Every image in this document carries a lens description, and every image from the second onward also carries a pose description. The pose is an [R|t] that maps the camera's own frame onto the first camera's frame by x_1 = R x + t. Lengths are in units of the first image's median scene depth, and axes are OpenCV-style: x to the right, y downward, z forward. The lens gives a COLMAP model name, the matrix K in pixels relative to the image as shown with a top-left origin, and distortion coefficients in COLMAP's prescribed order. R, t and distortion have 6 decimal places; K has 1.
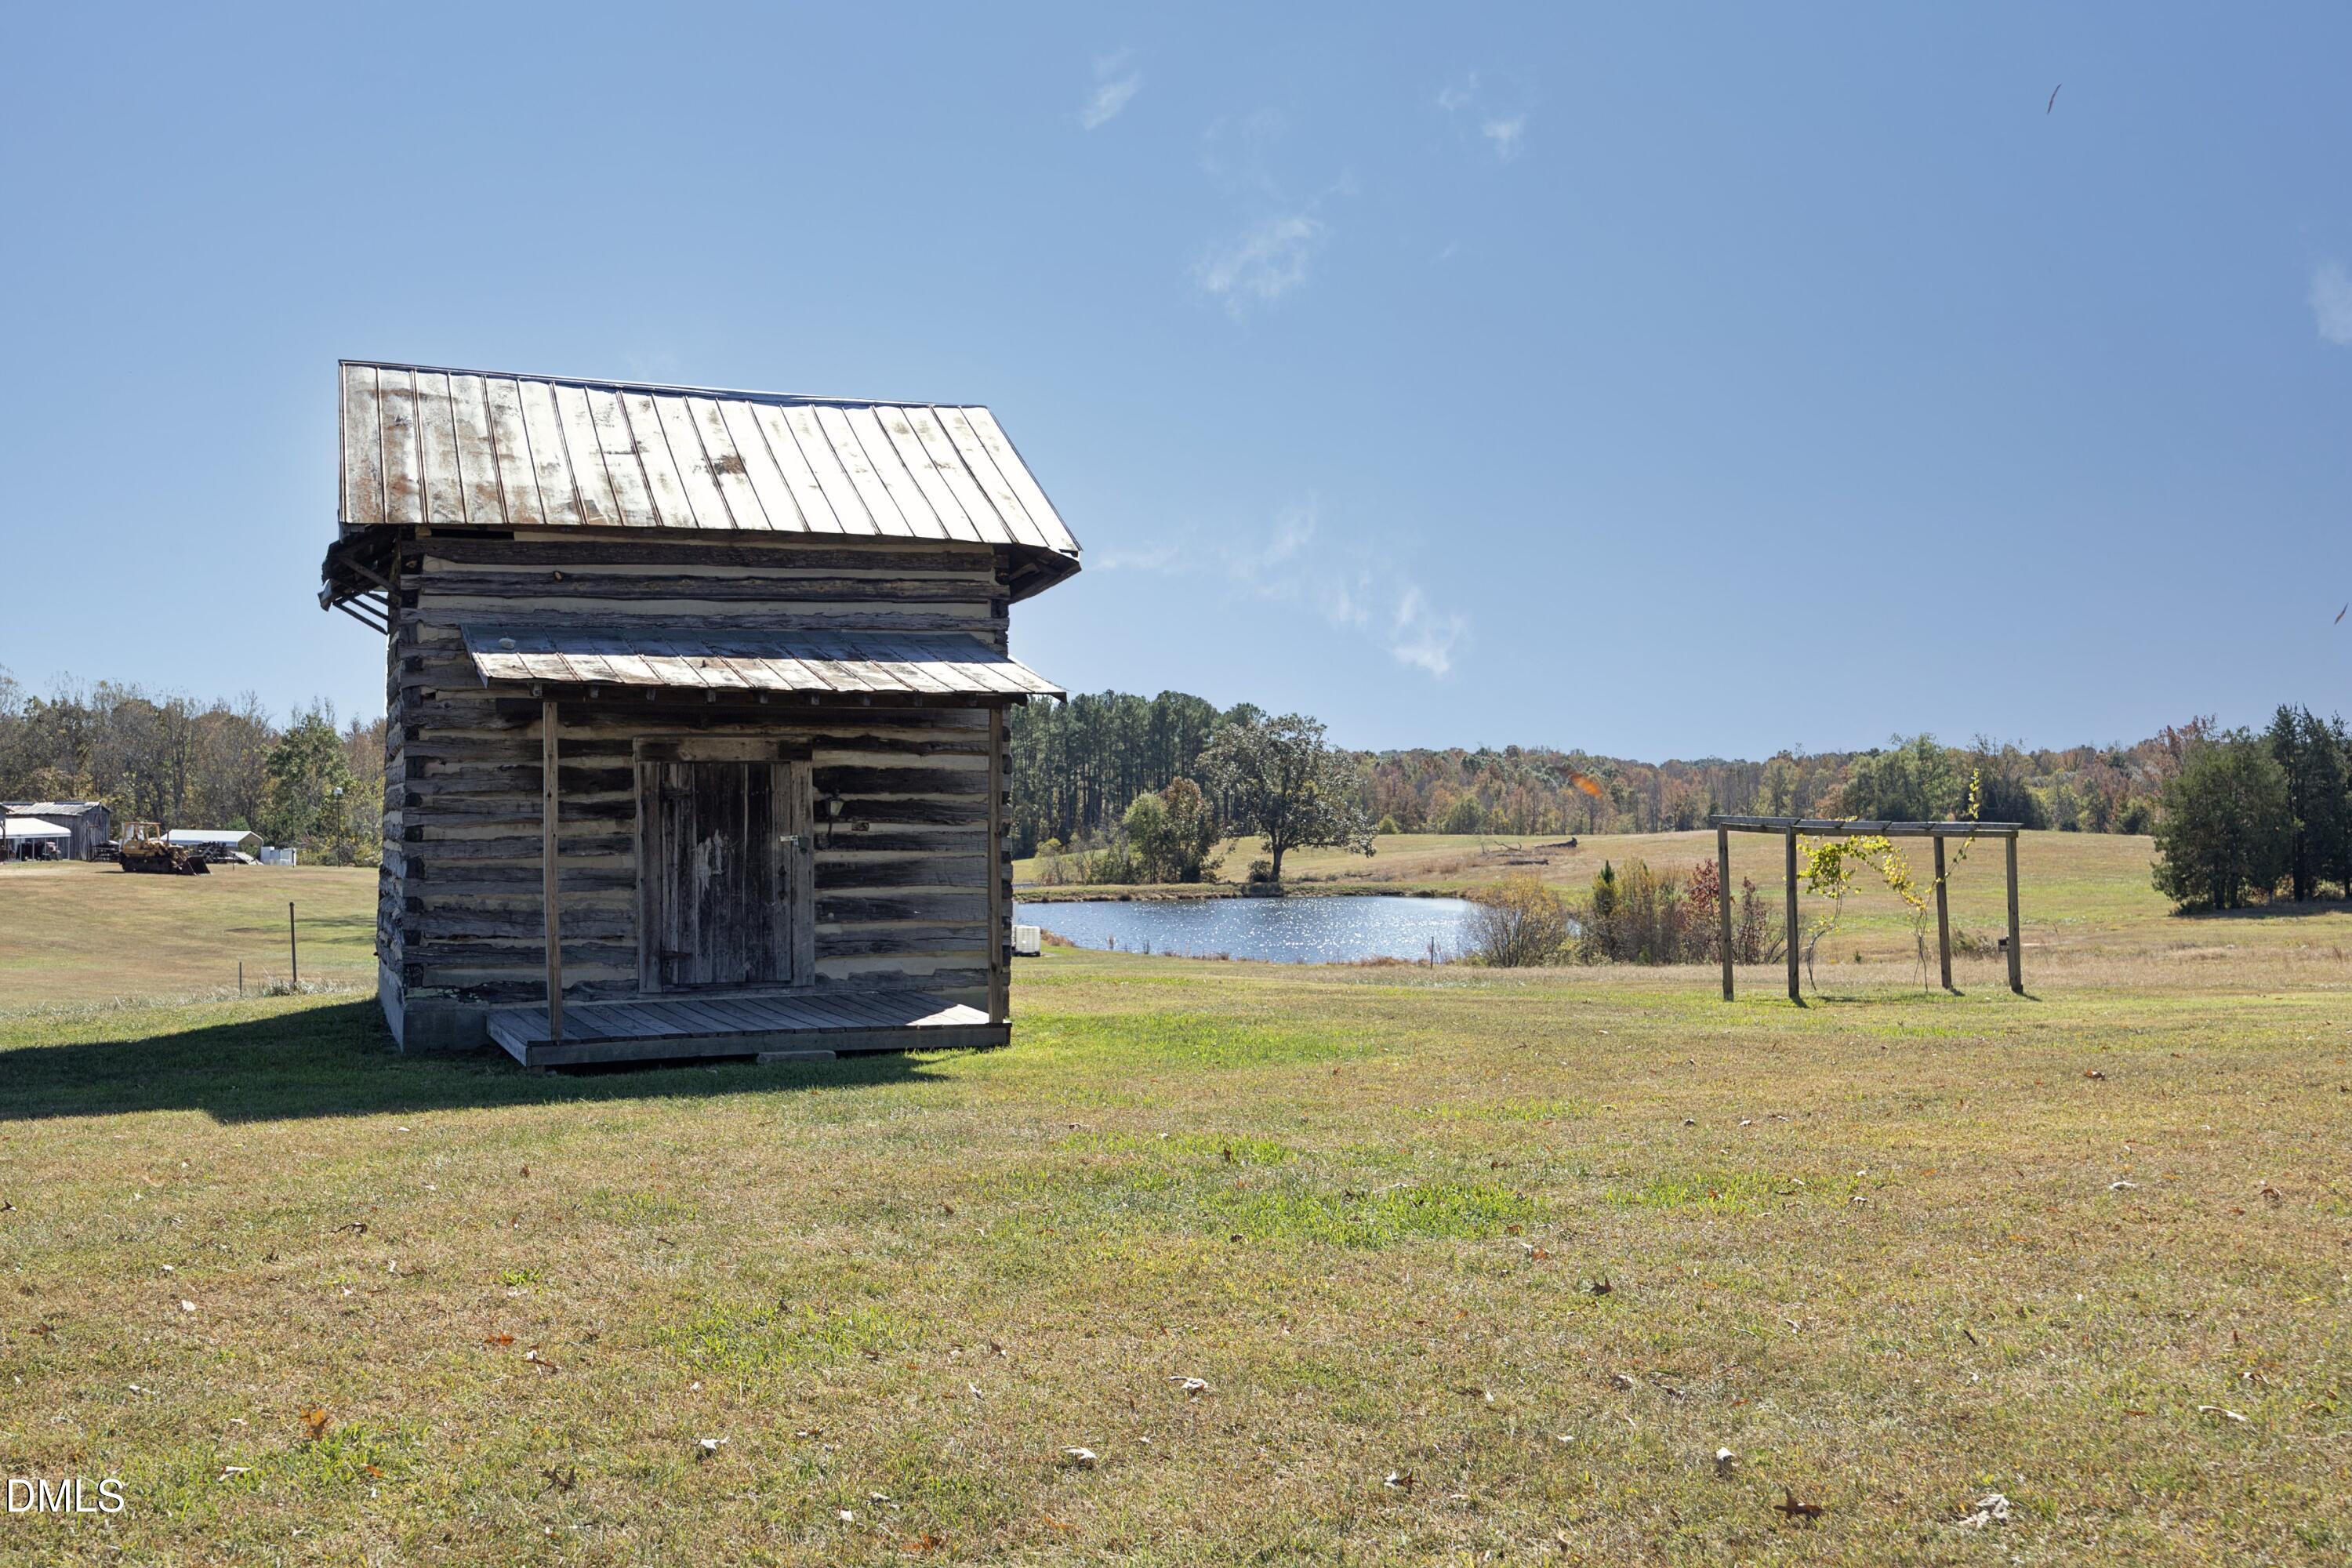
lens RADIAL K [[2210.8, 0, 1176.0], [0, 2210.8, 784.0], [0, 0, 1]] dist [0.002363, -0.007995]
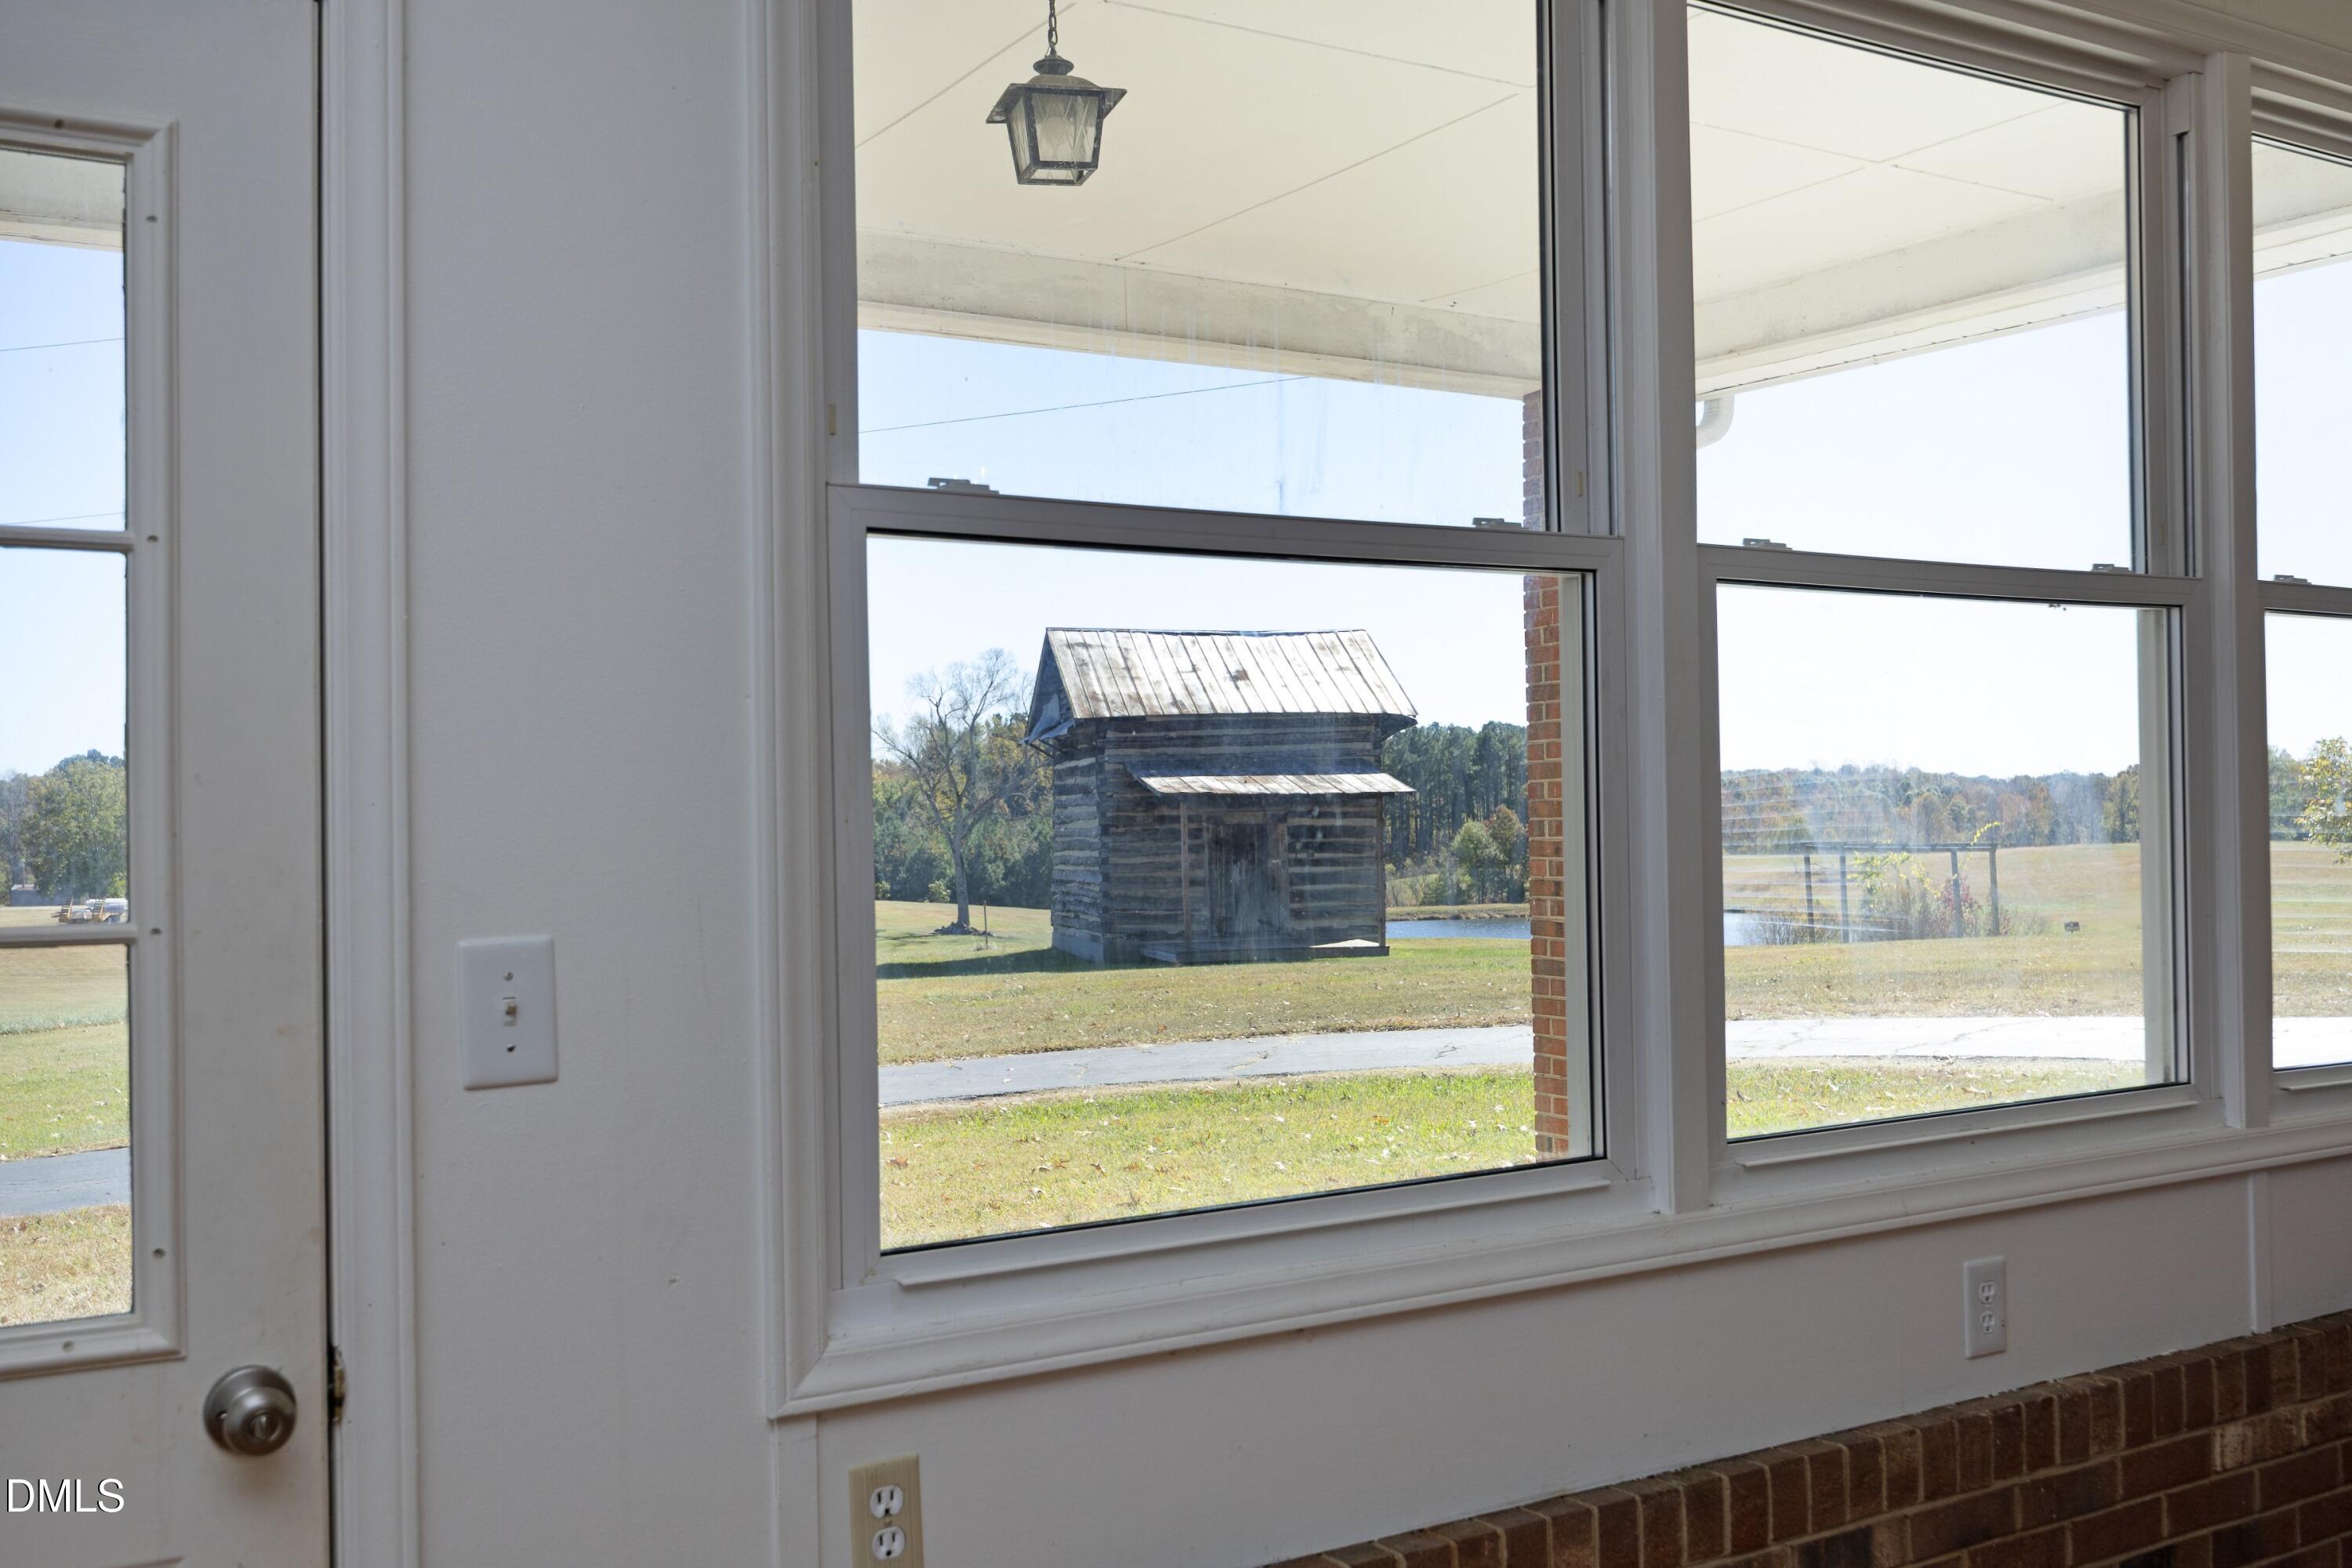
lens RADIAL K [[2210.8, 0, 1176.0], [0, 2210.8, 784.0], [0, 0, 1]] dist [0.002363, -0.007995]
pose [[0.988754, -0.019274, -0.148304, 0.036641], [0.017434, 0.999754, -0.013699, -0.020168], [0.148531, 0.010960, 0.988847, -1.019911]]
